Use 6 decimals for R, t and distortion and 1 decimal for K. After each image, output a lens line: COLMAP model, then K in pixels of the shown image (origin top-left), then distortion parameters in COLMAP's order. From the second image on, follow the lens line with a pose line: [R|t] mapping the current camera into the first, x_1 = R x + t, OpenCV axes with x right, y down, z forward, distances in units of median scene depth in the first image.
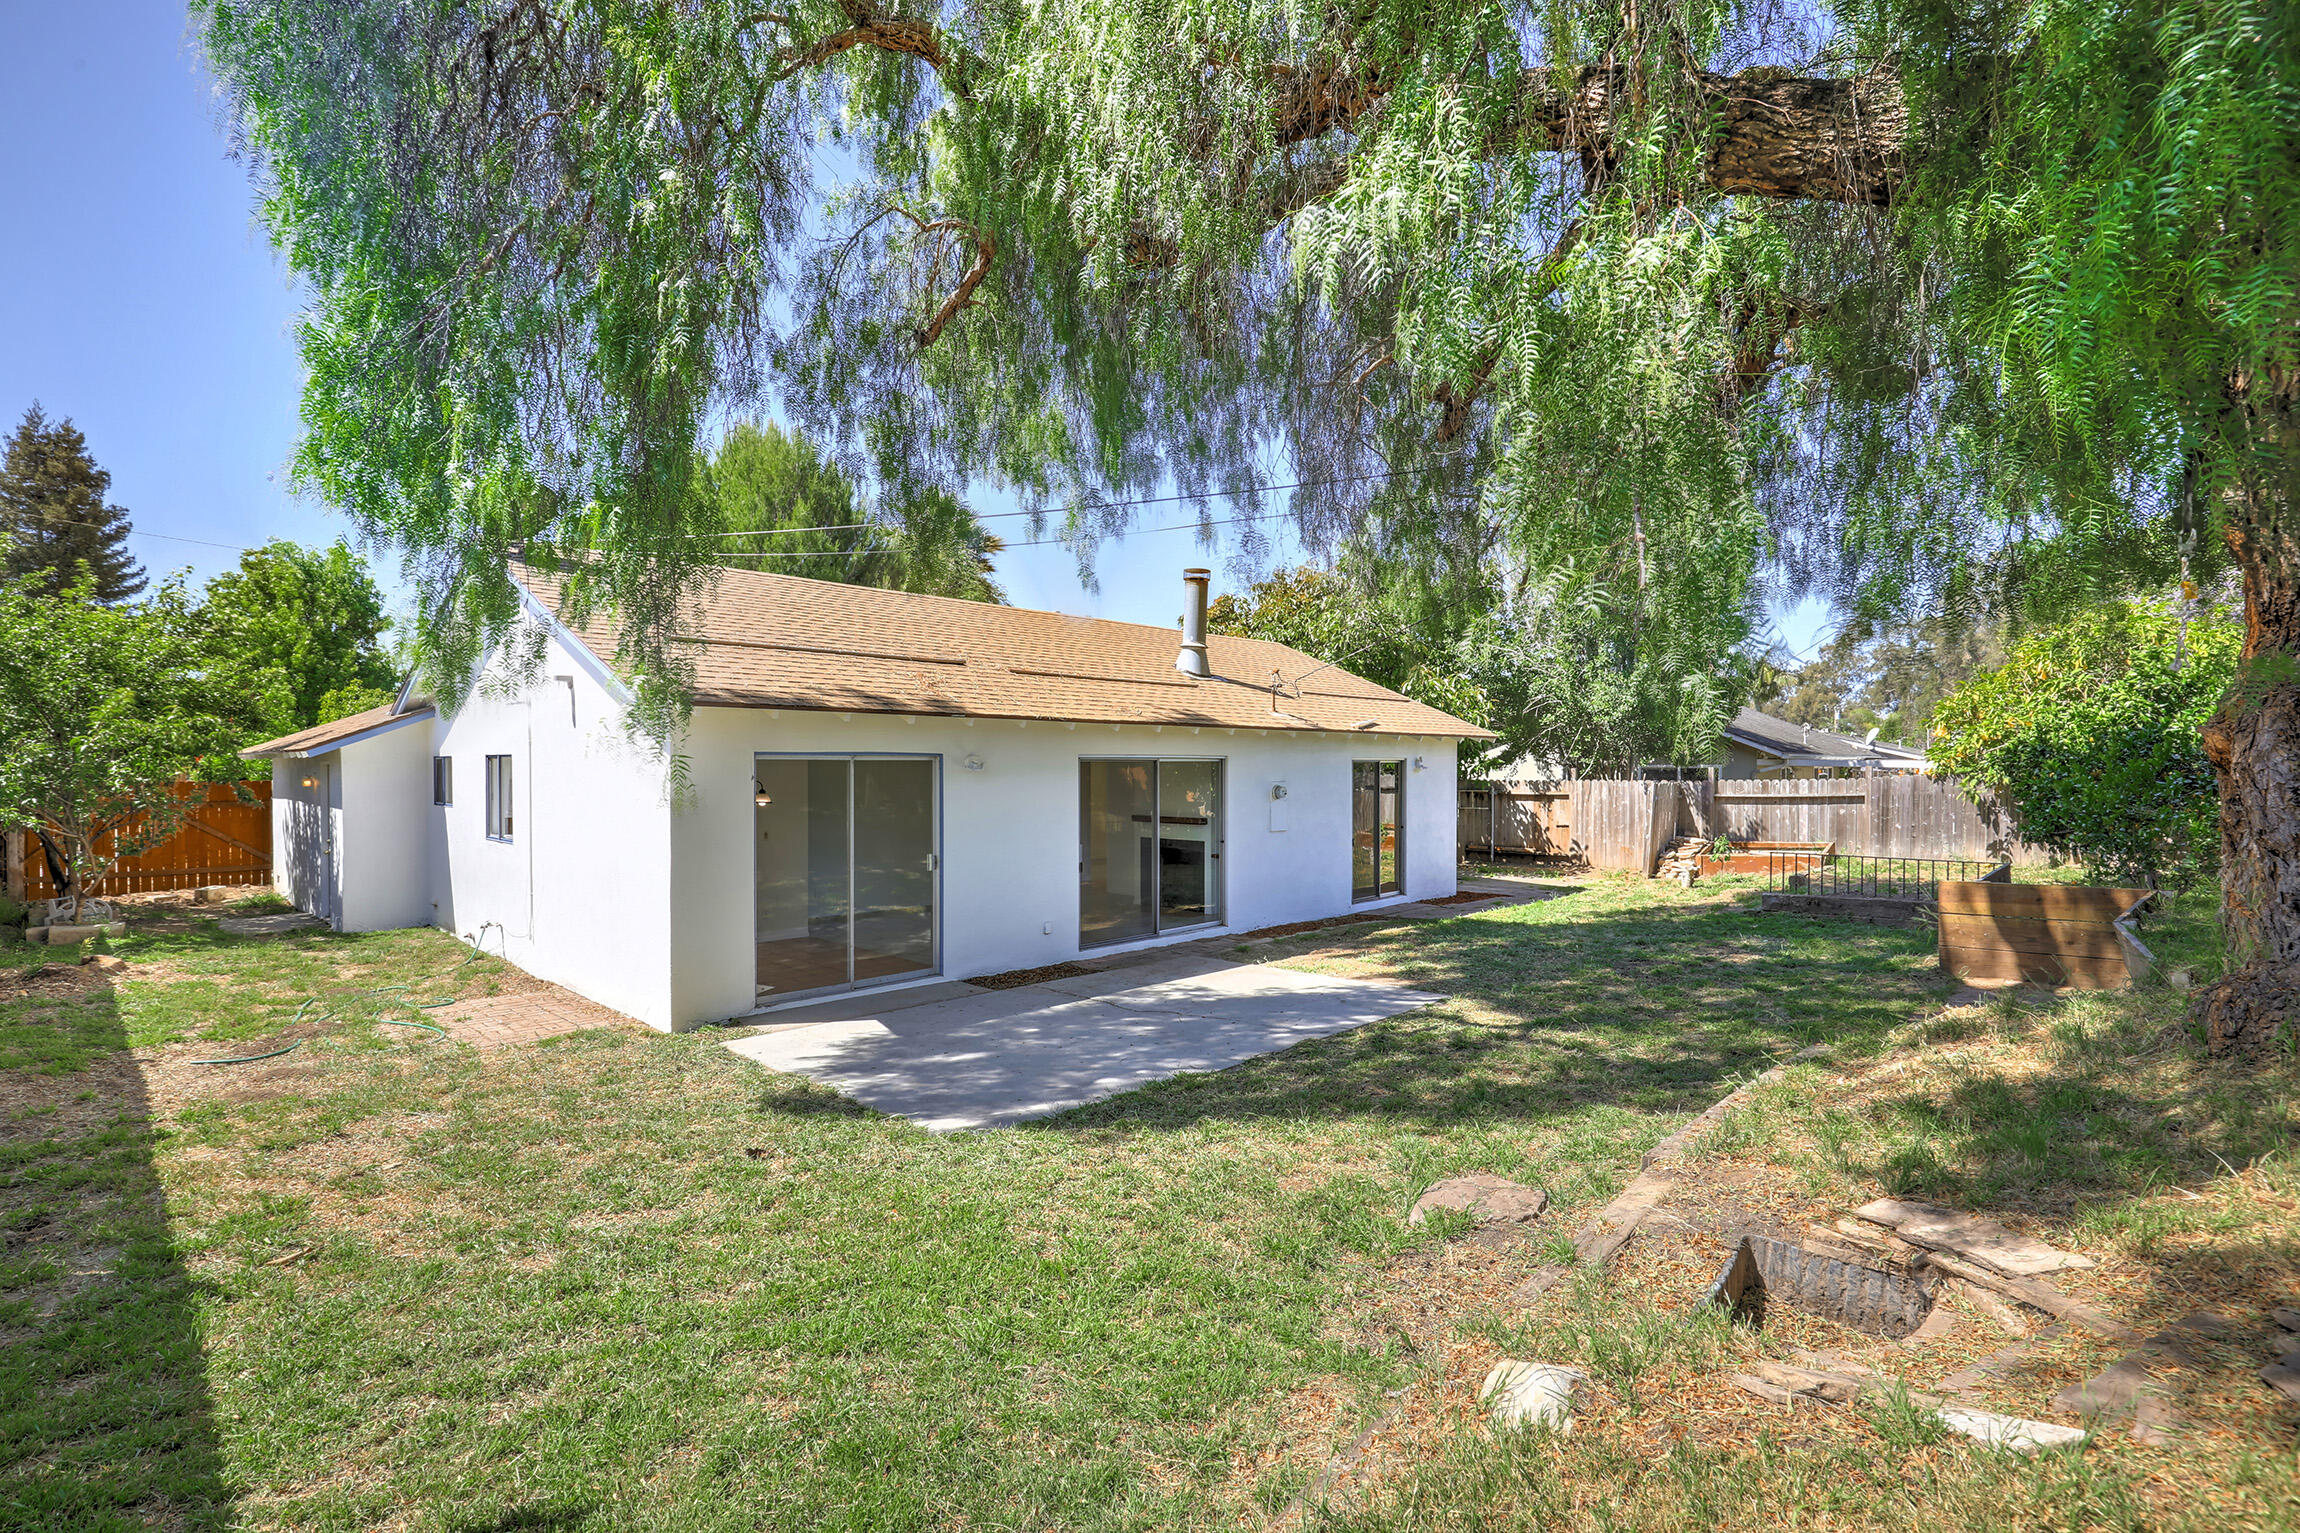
lens RADIAL K [[1053.0, 0, 1158.4], [0, 1053.0, 776.8], [0, 0, 1]] dist [-0.033870, 0.001843]
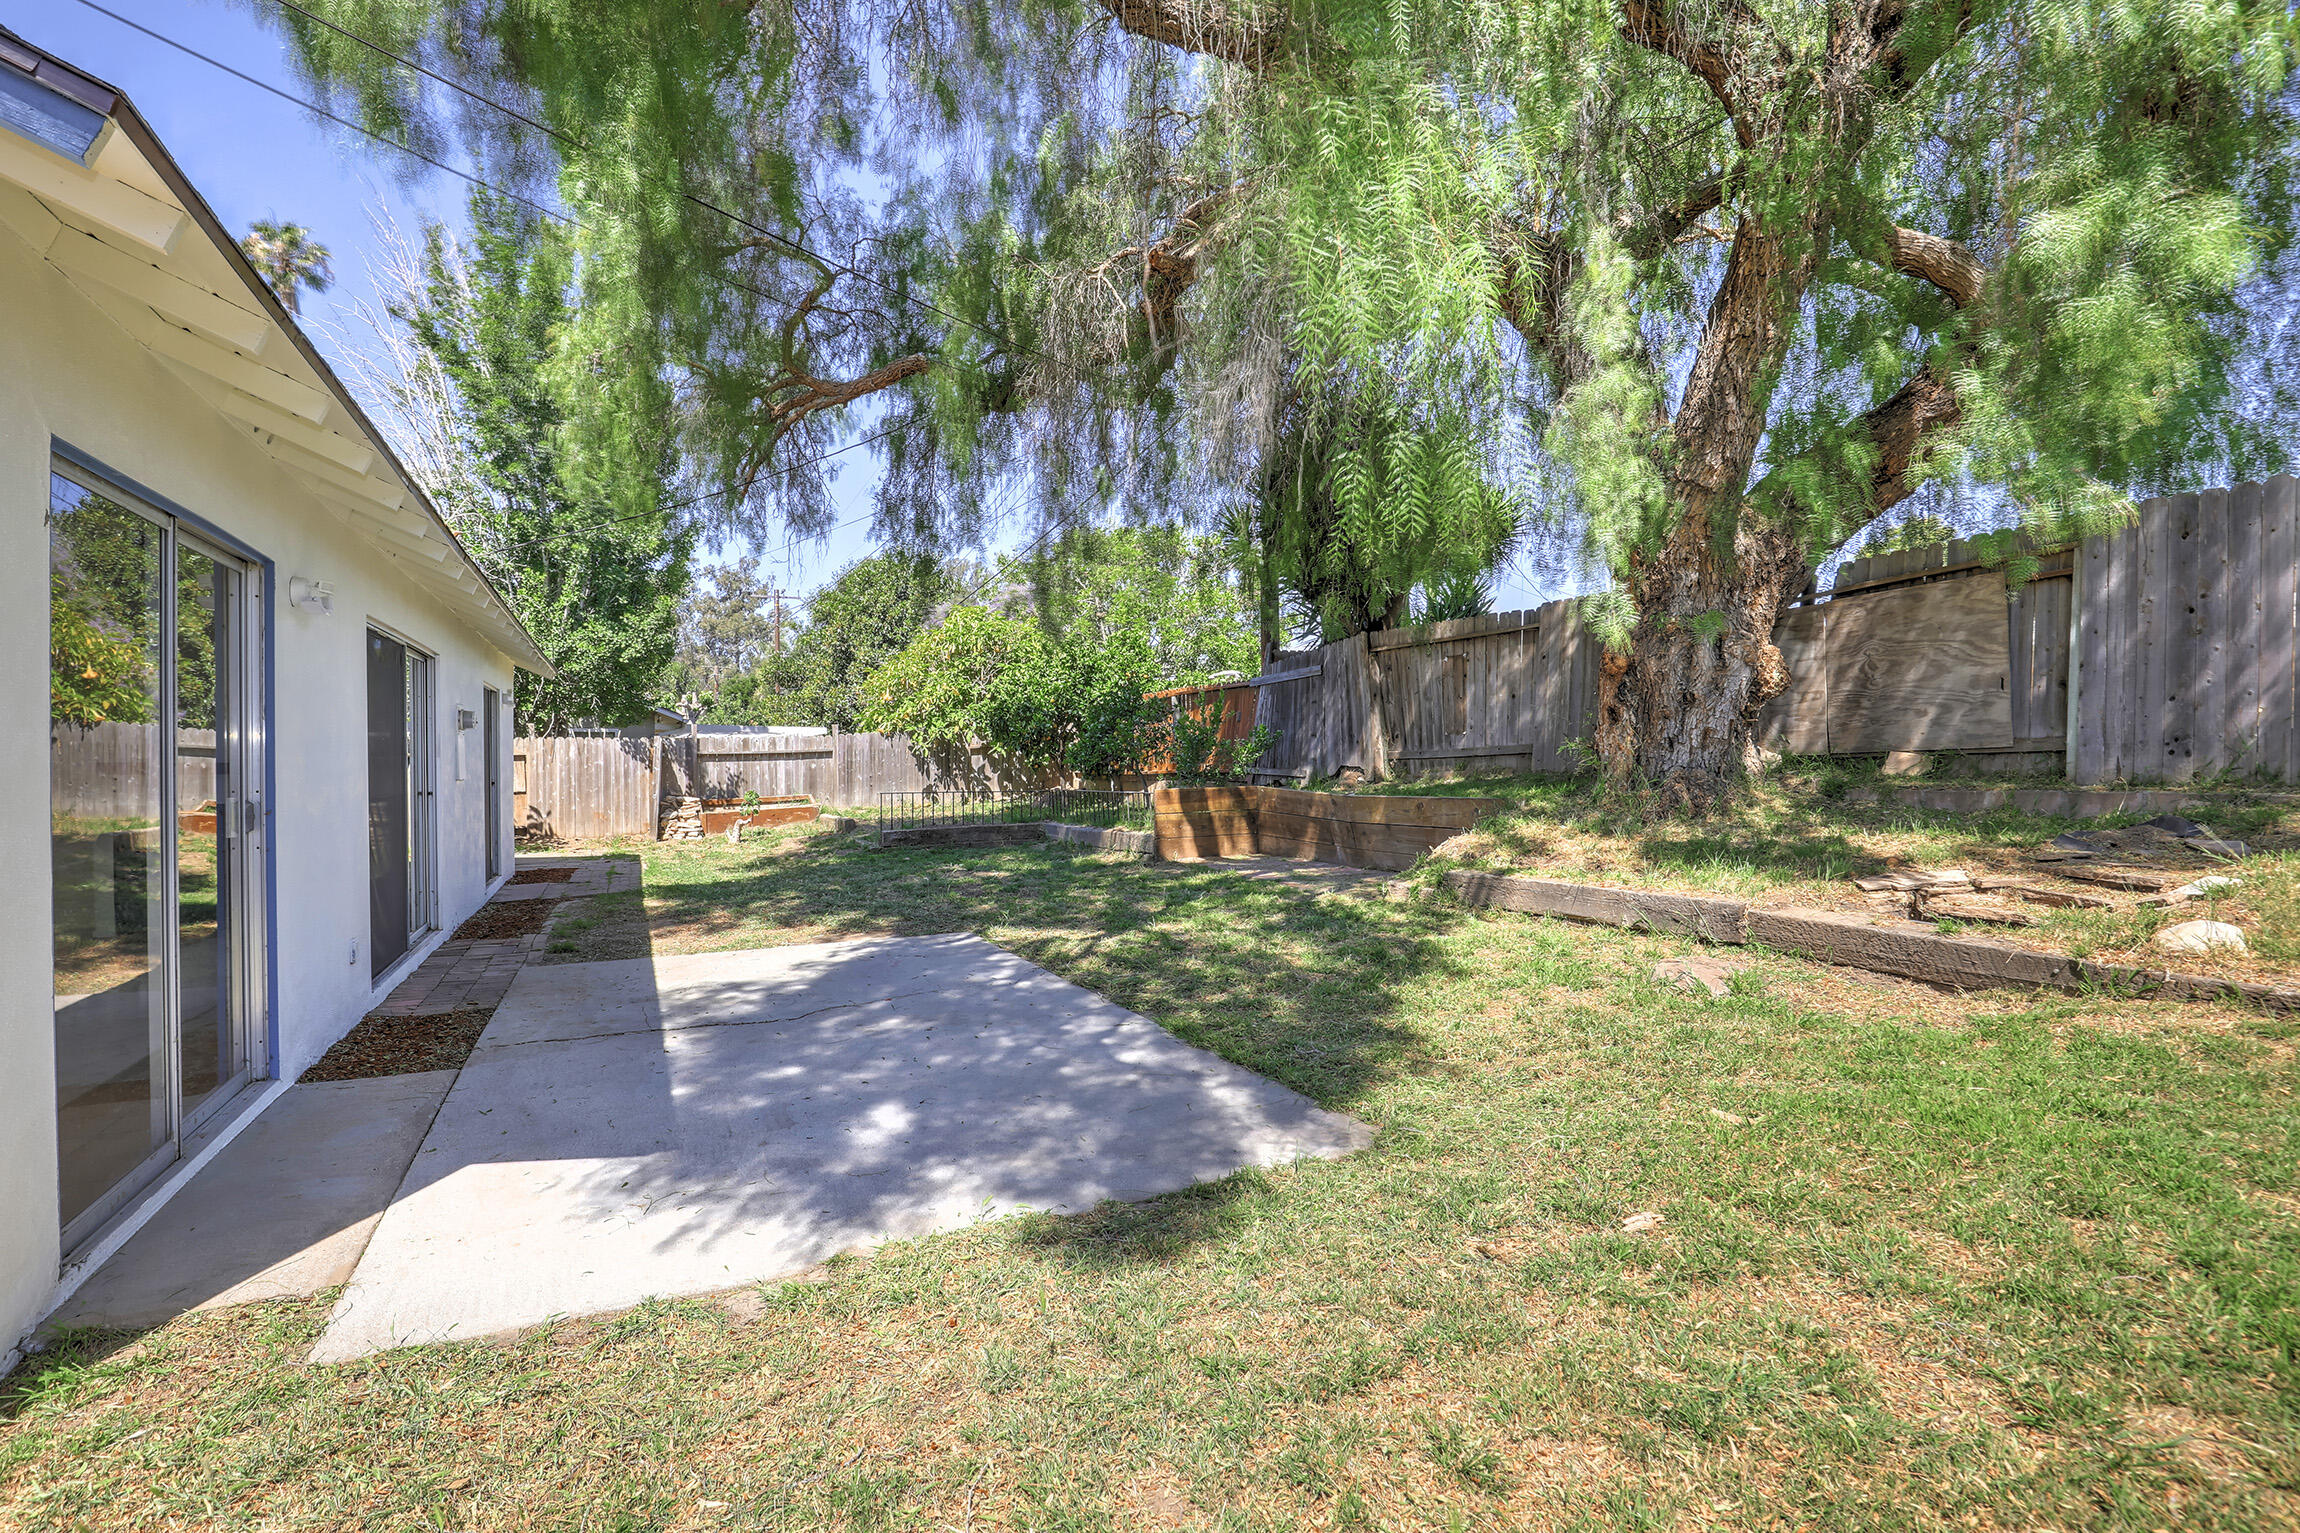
lens RADIAL K [[1053.0, 0, 1158.4], [0, 1053.0, 776.8], [0, 0, 1]] dist [-0.033870, 0.001843]
pose [[0.327104, -0.012580, 0.944904, -0.603943], [0.011525, 0.999890, 0.009323, 0.088687], [-0.944918, 0.007840, 0.327213, 0.668265]]
